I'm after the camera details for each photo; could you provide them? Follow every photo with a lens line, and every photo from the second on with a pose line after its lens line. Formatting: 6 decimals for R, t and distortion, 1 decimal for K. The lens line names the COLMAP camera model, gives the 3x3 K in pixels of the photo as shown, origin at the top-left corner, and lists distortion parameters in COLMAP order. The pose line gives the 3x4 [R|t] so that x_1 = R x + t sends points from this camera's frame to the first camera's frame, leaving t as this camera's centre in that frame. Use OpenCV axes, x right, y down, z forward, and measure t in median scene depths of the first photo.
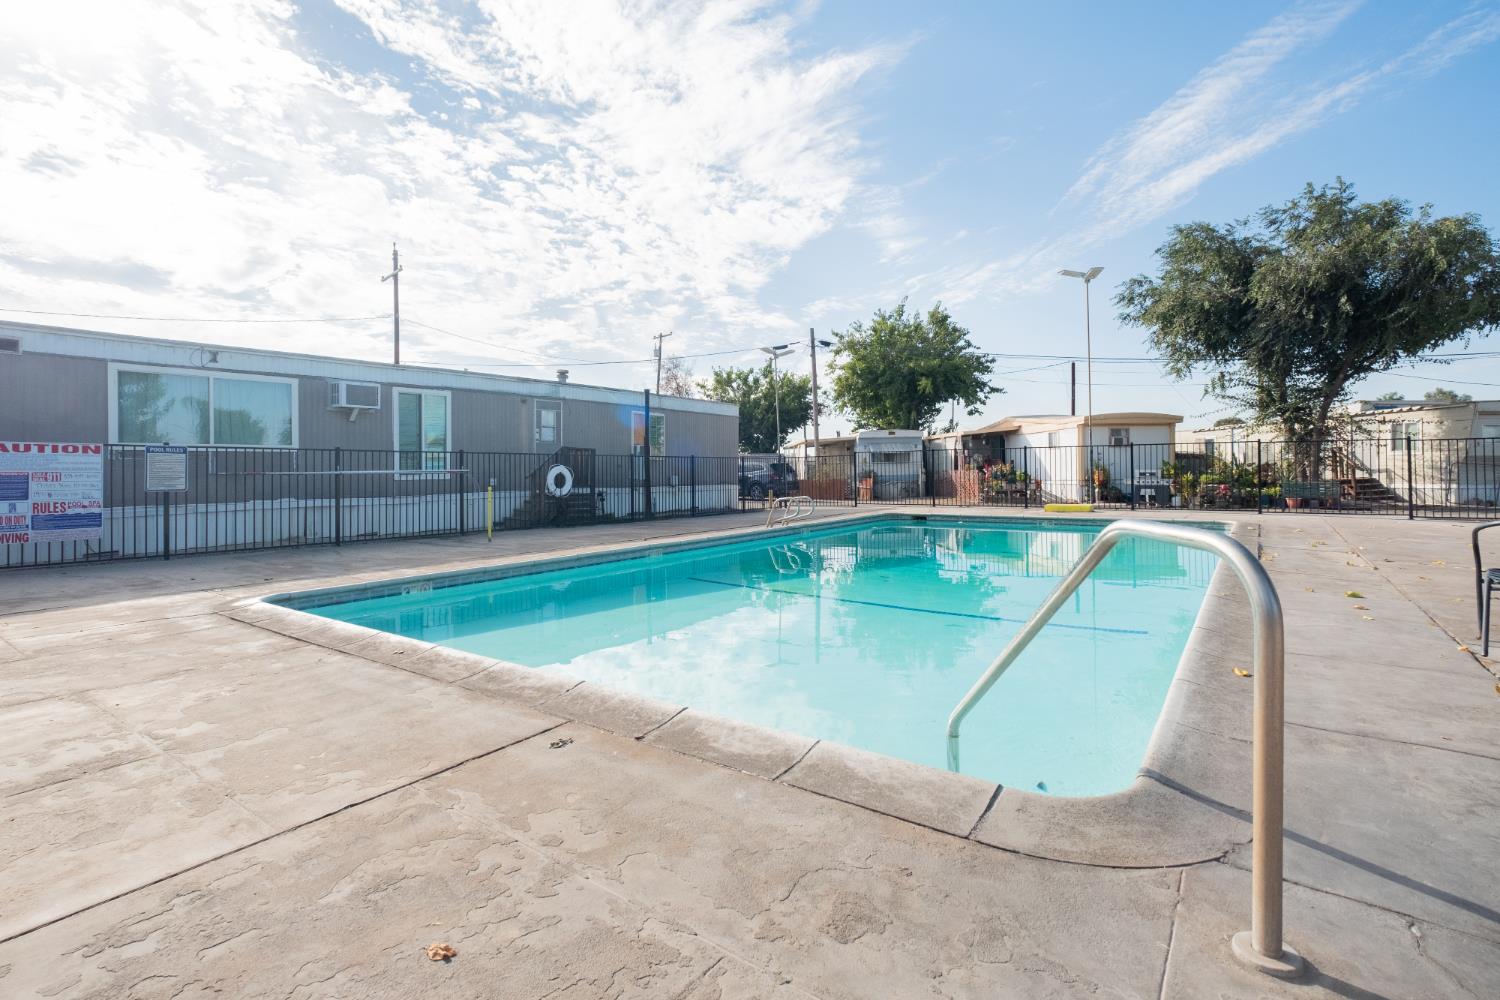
lens RADIAL K [[690.5, 0, 745.1], [0, 690.5, 468.3], [0, 0, 1]] dist [-0.002661, -0.000756]
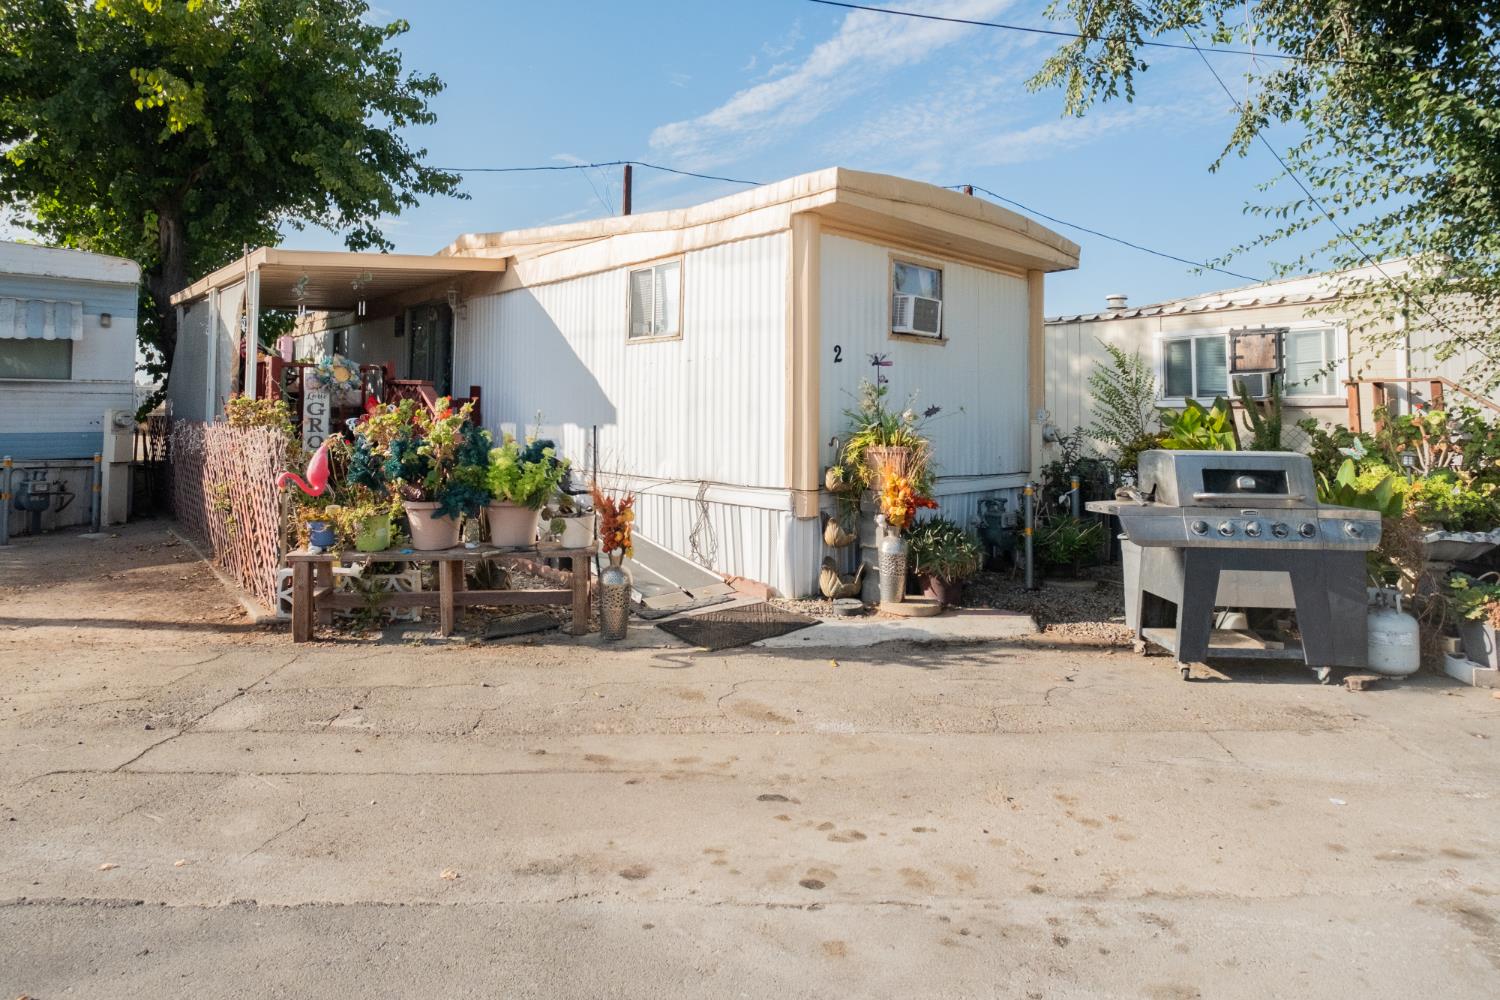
lens RADIAL K [[808.7, 0, 732.1], [0, 808.7, 386.2], [0, 0, 1]] dist [-0.005733, 0.001064]
pose [[0.784676, 0.042061, 0.618478, 0.332814], [-0.023957, 0.999008, -0.037545, -0.003903], [-0.619443, 0.014643, 0.784905, 0.850502]]
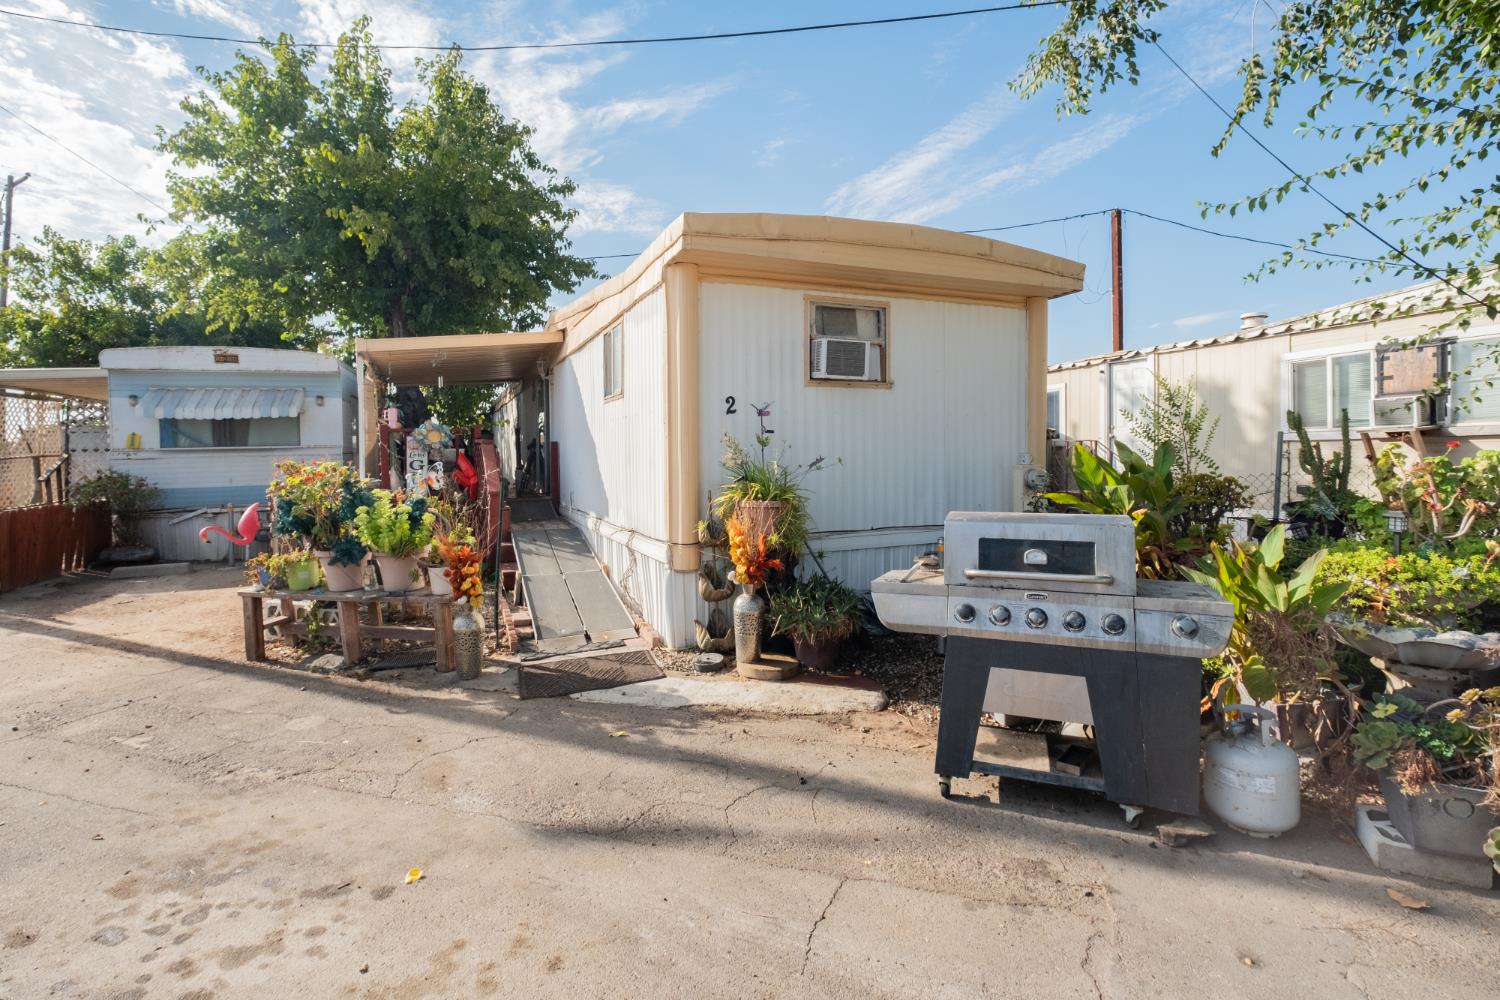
lens RADIAL K [[690.5, 0, 745.1], [0, 690.5, 468.3], [0, 0, 1]] dist [-0.002661, -0.000756]
pose [[0.945628, -0.008487, 0.325139, 0.451578], [0.000341, 0.999685, 0.025104, -0.010318], [-0.325249, -0.023629, 0.945333, 0.824825]]
